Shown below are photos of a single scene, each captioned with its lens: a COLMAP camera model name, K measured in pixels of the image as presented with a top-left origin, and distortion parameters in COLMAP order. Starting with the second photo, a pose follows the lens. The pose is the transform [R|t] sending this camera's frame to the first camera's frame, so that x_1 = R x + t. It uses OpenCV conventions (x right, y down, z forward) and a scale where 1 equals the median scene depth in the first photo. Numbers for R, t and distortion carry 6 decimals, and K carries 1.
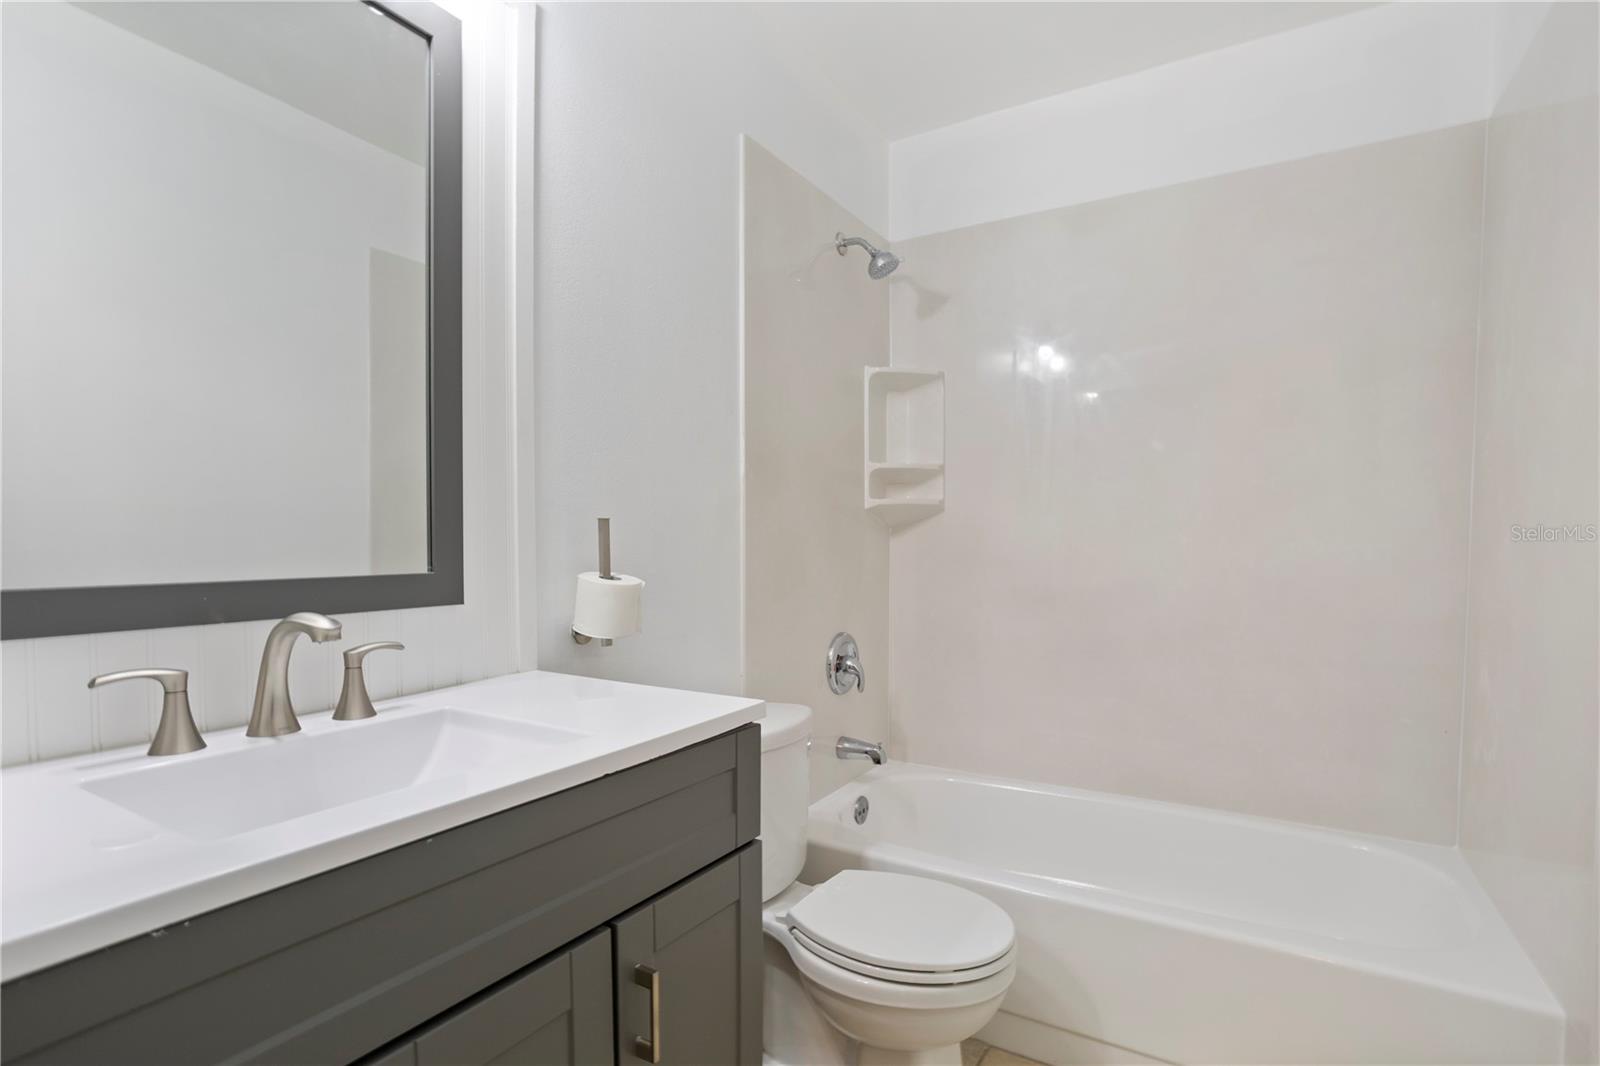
lens RADIAL K [[783.9, 0, 799.0], [0, 783.9, 530.2], [0, 0, 1]] dist [-0.019910, 0.013632]
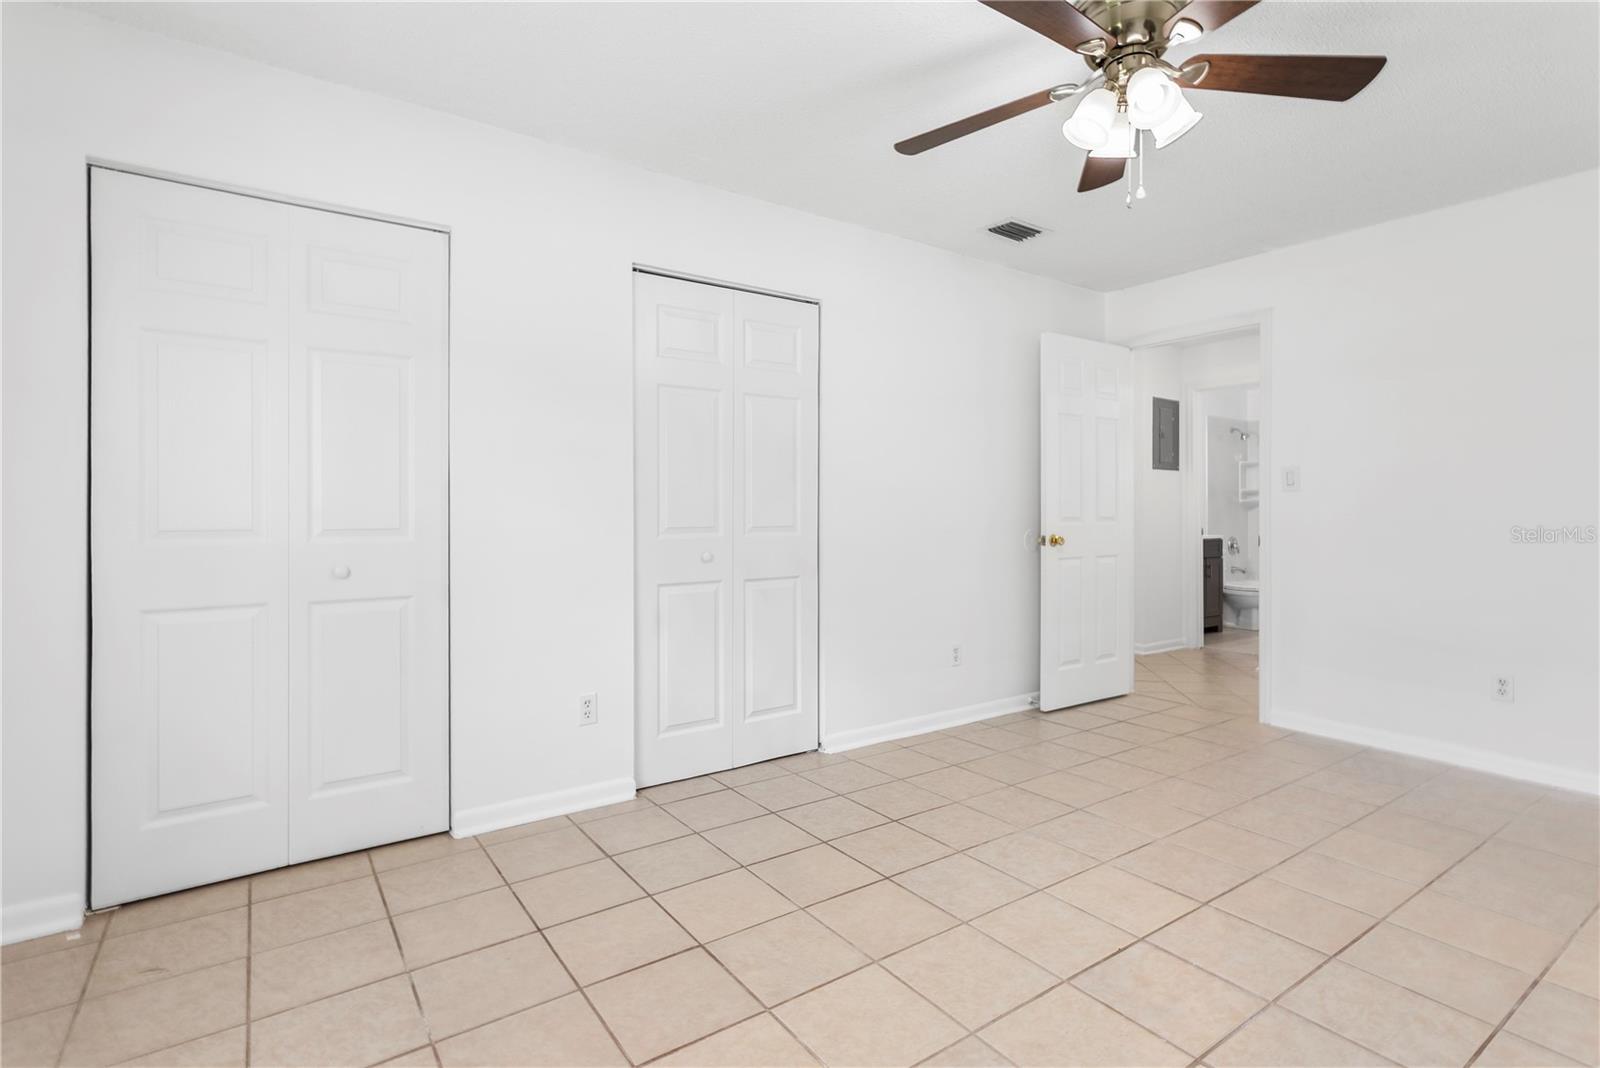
lens RADIAL K [[783.9, 0, 803.1], [0, 783.9, 526.8], [0, 0, 1]] dist [-0.019910, 0.013632]
pose [[0.914437, -0.002458, -0.404721, -0.298599], [0.002541, 0.999997, -0.000331, 0.081025], [0.404720, -0.000726, 0.914440, -3.078993]]
